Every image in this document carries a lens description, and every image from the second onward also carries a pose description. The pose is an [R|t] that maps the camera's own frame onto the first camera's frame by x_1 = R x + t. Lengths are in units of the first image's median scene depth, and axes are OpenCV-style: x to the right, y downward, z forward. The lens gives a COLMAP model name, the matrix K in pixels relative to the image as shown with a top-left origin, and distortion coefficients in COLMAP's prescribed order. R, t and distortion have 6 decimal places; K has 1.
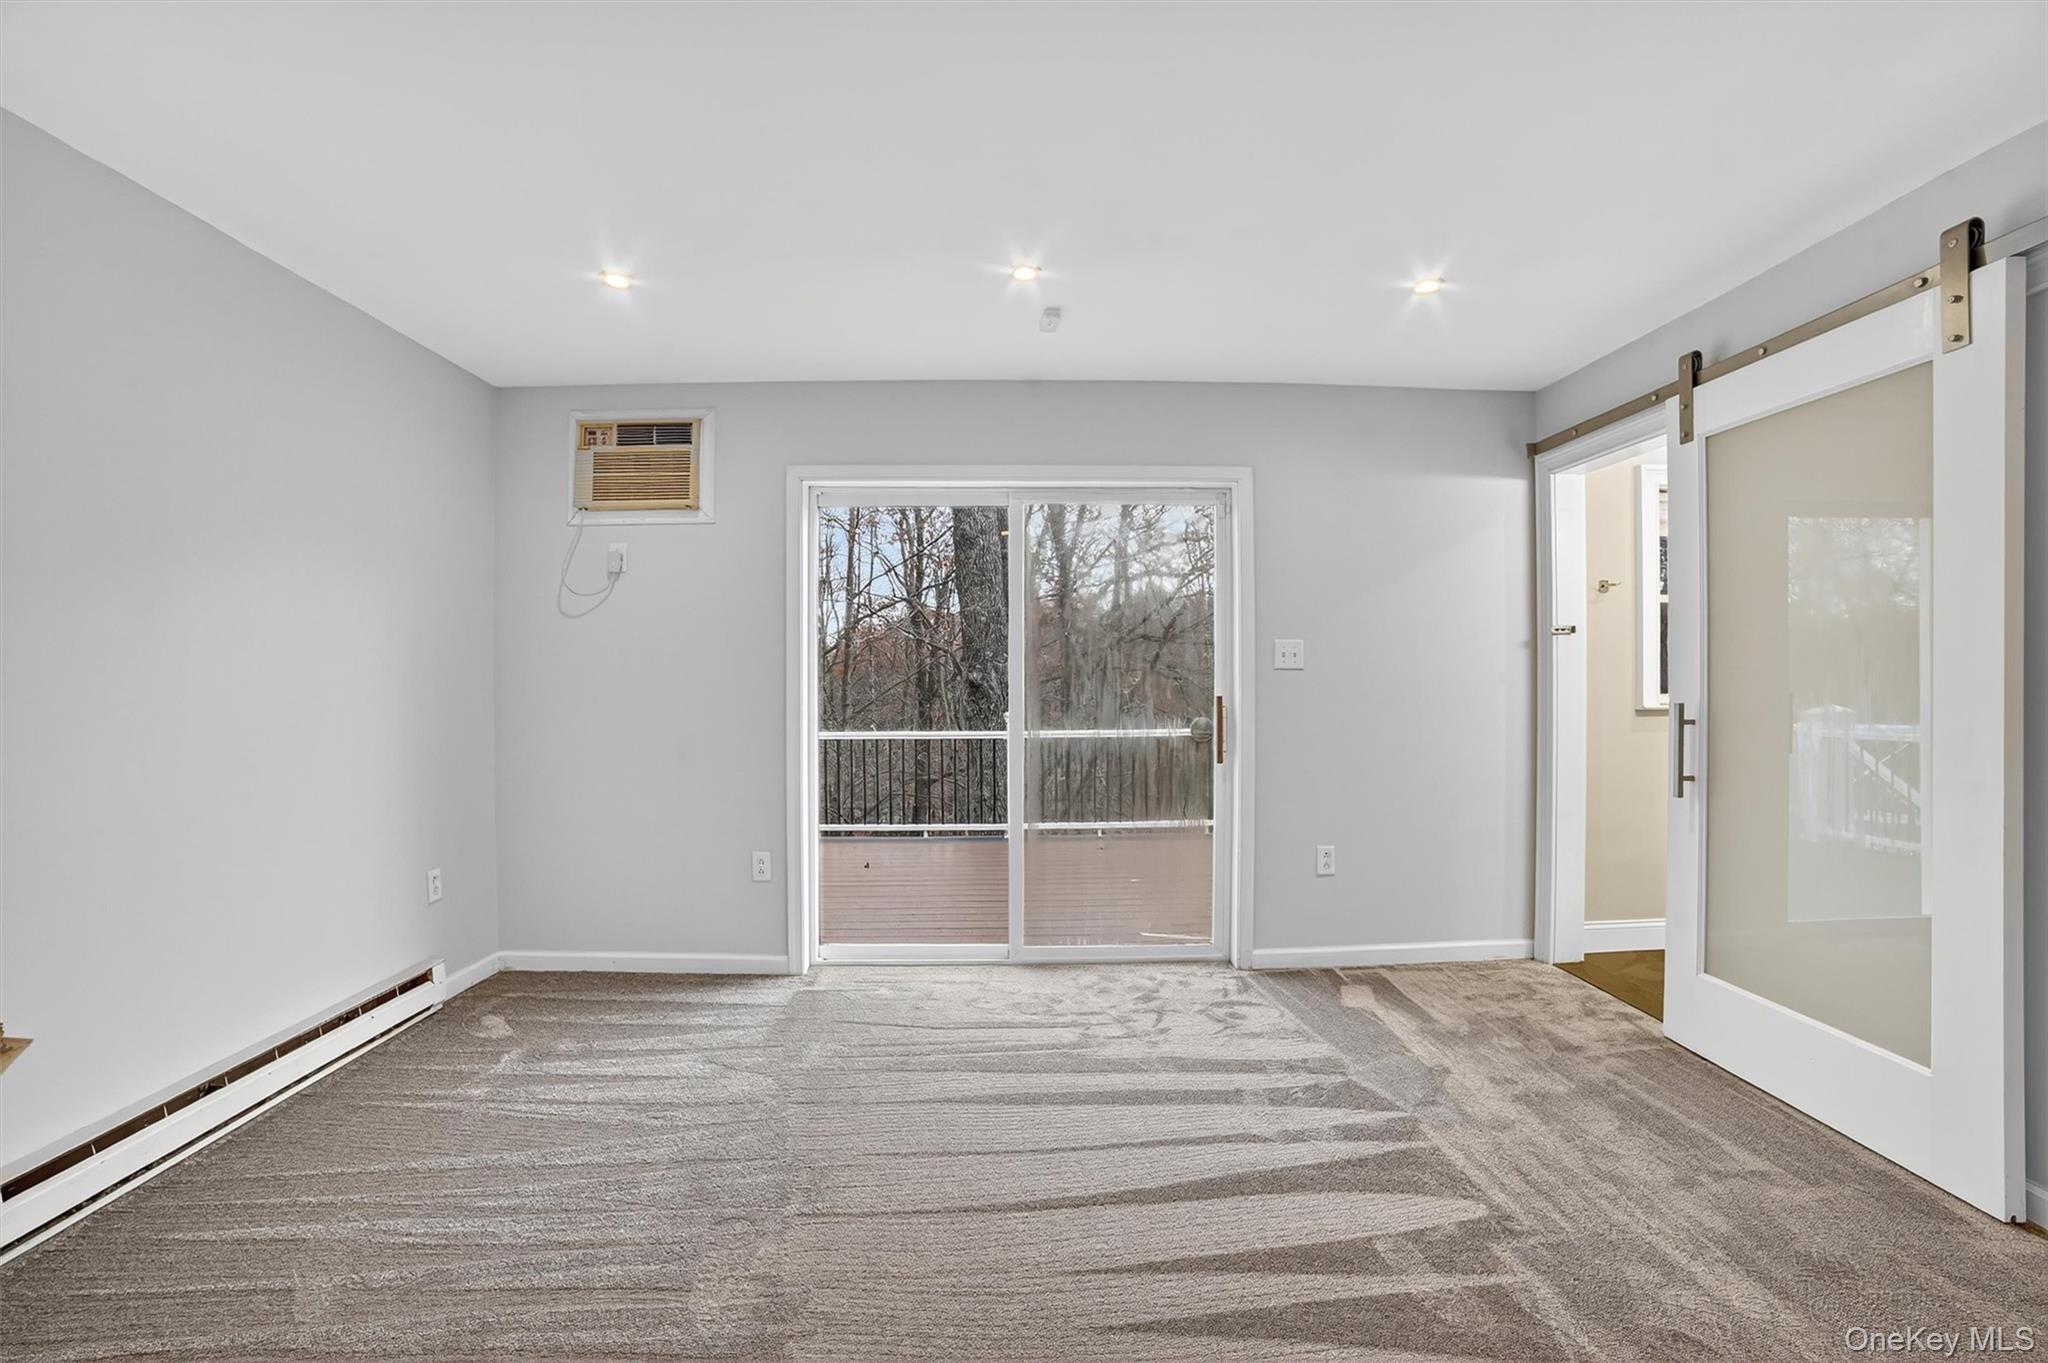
lens RADIAL K [[884.4, 0, 1057.8], [0, 884.4, 675.5], [0, 0, 1]] dist [-0.099966, 0.049224]
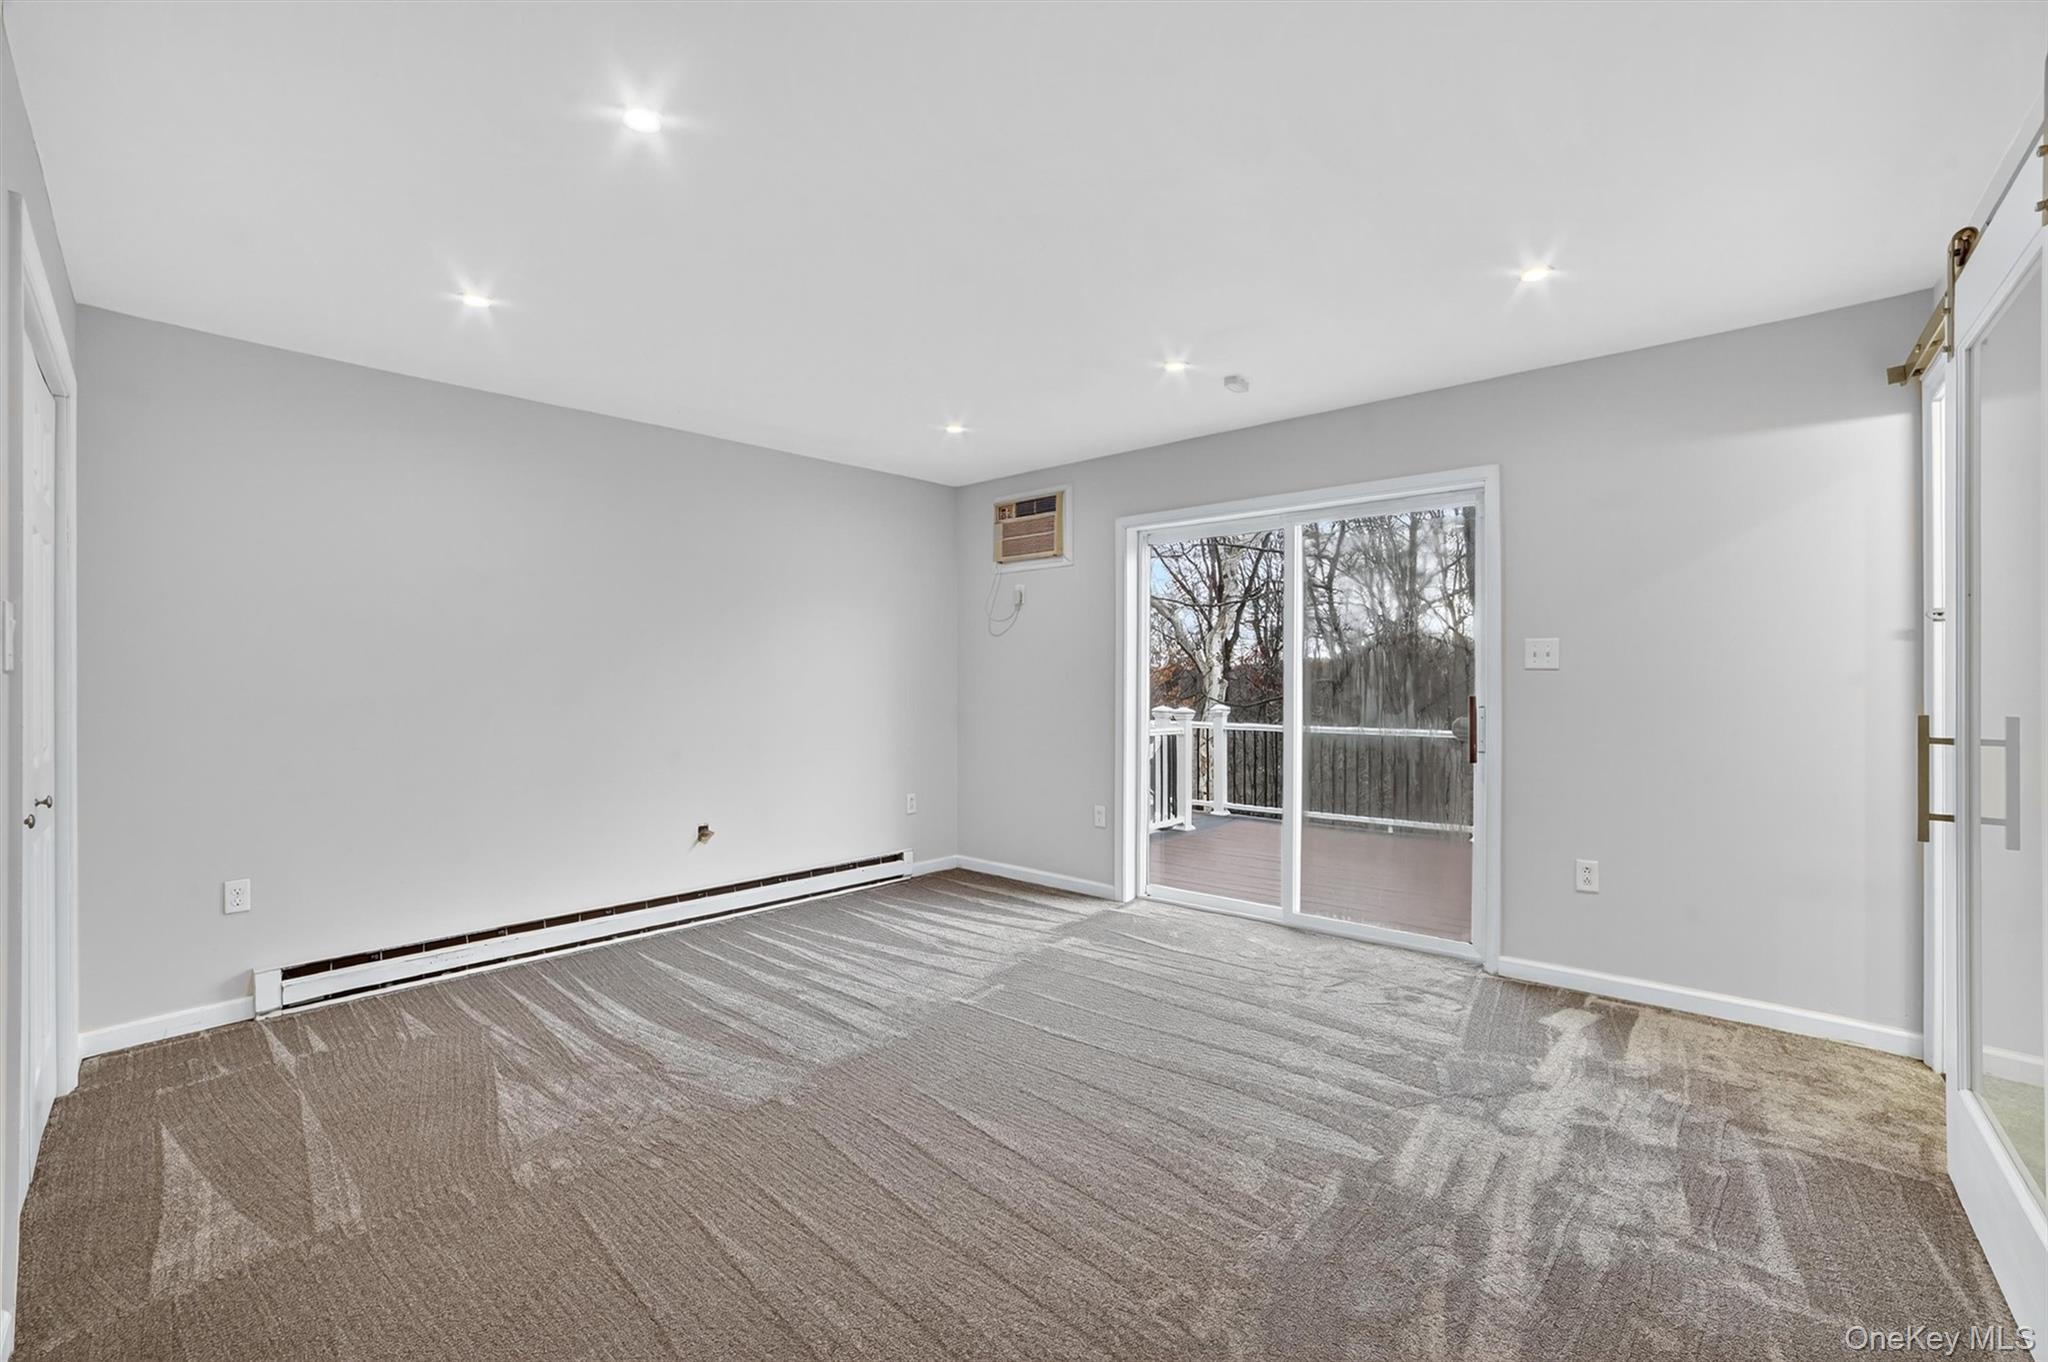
lens RADIAL K [[854.5, 0, 1022.6], [0, 854.5, 689.7], [0, 0, 1]] dist [-0.099716, 0.052642]
pose [[0.737270, 0.015778, -0.675414, 0.478191], [-0.006508, 0.999847, 0.016252, 0.000754], [0.675567, -0.007586, 0.737260, -0.057681]]
